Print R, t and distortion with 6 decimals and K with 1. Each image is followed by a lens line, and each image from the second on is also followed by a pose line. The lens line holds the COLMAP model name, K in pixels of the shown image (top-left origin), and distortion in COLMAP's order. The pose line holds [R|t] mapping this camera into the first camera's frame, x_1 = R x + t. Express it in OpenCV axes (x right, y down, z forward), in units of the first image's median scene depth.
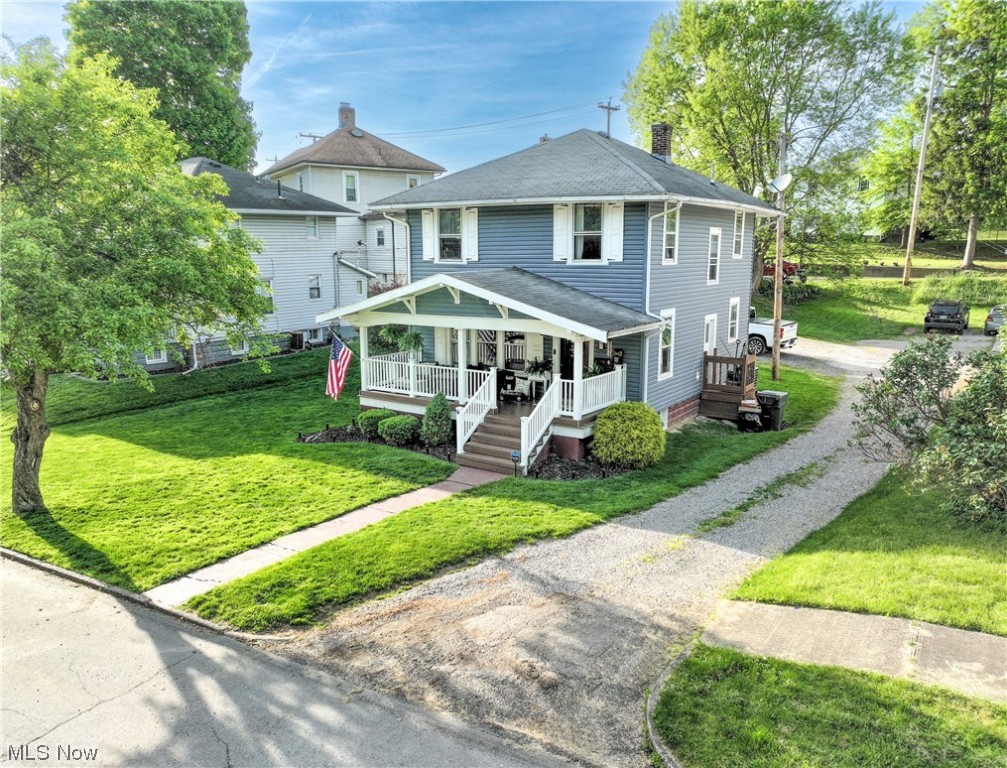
lens RADIAL K [[752.7, 0, 503.9], [0, 752.7, 384.5], [0, 0, 1]] dist [-0.006443, -0.000862]
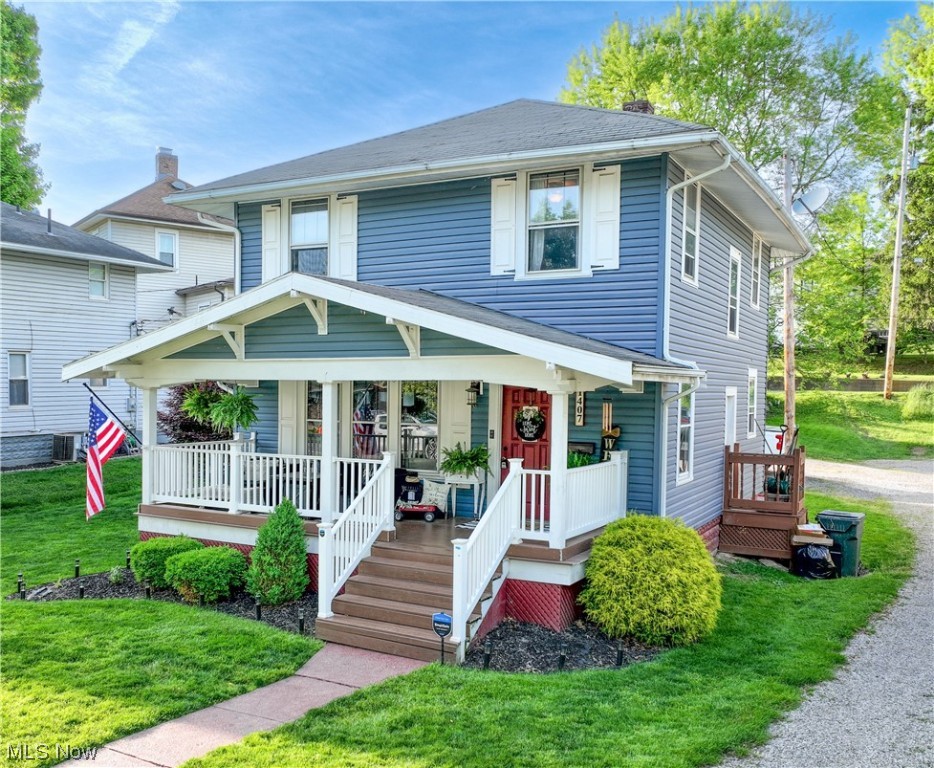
lens RADIAL K [[863.0, 0, 434.7], [0, 863.0, 420.8], [0, 0, 1]] dist [0.003328, 0.000000]
pose [[0.996120, 0.012064, 0.087174, -0.033532], [0.000254, 0.990161, -0.139933, 0.039002], [-0.088004, 0.139412, 0.986316, 0.376248]]
